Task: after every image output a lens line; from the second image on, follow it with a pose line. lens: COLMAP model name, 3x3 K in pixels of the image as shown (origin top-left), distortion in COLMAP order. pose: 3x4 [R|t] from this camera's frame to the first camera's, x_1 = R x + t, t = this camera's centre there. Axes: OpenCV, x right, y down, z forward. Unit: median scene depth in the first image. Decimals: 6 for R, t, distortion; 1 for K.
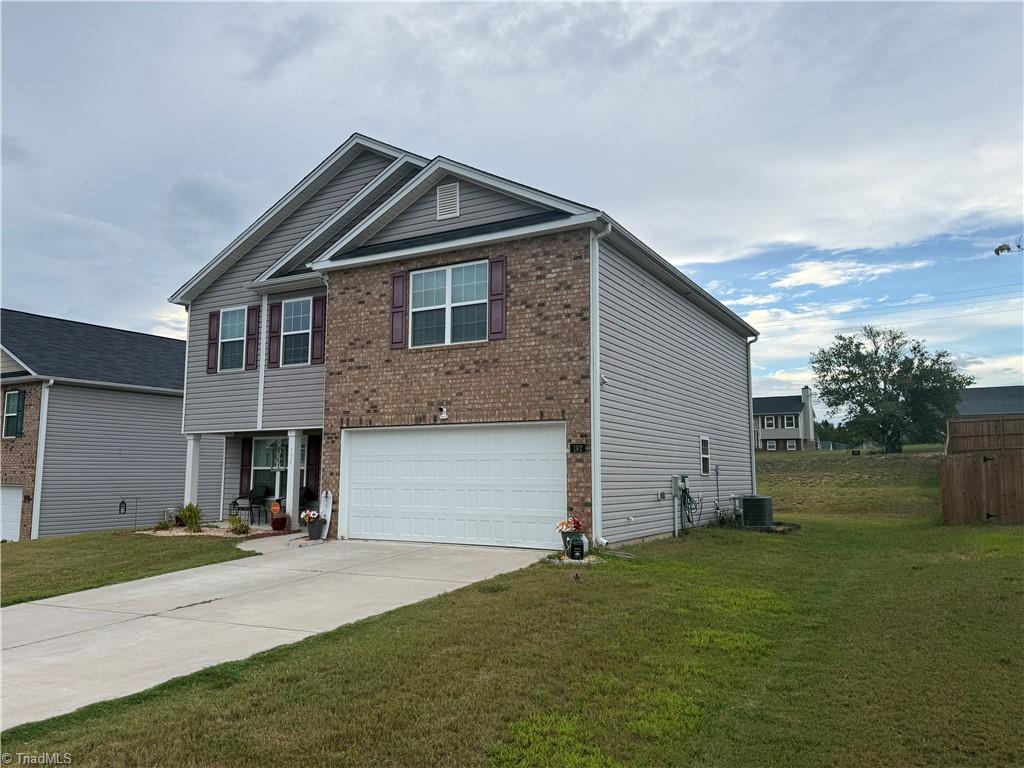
lens RADIAL K [[744.1, 0, 512.1], [0, 744.1, 382.7], [0, 0, 1]] dist [0.099986, -0.000620]
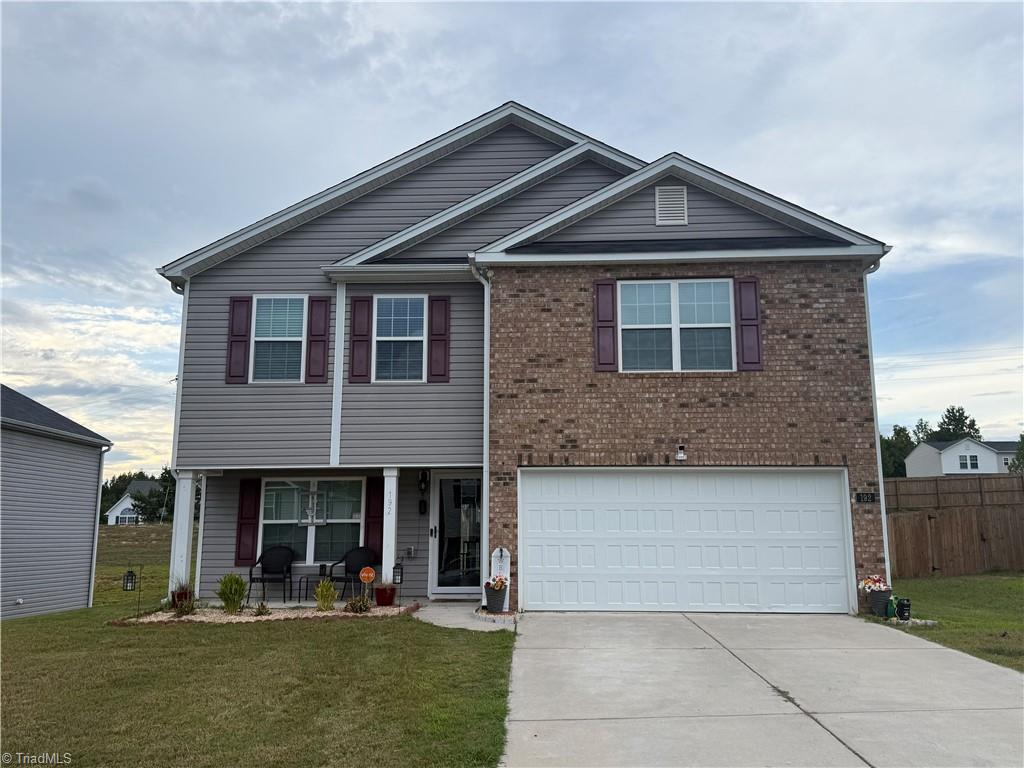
lens RADIAL K [[839.0, 0, 513.5], [0, 839.0, 382.4], [0, 0, 1]] dist [0.097366, -0.023317]
pose [[0.885809, 0.080994, 0.456927, -0.660421], [-0.050605, 0.995638, -0.078382, 0.043570], [-0.461283, 0.046309, 0.886044, 0.232212]]
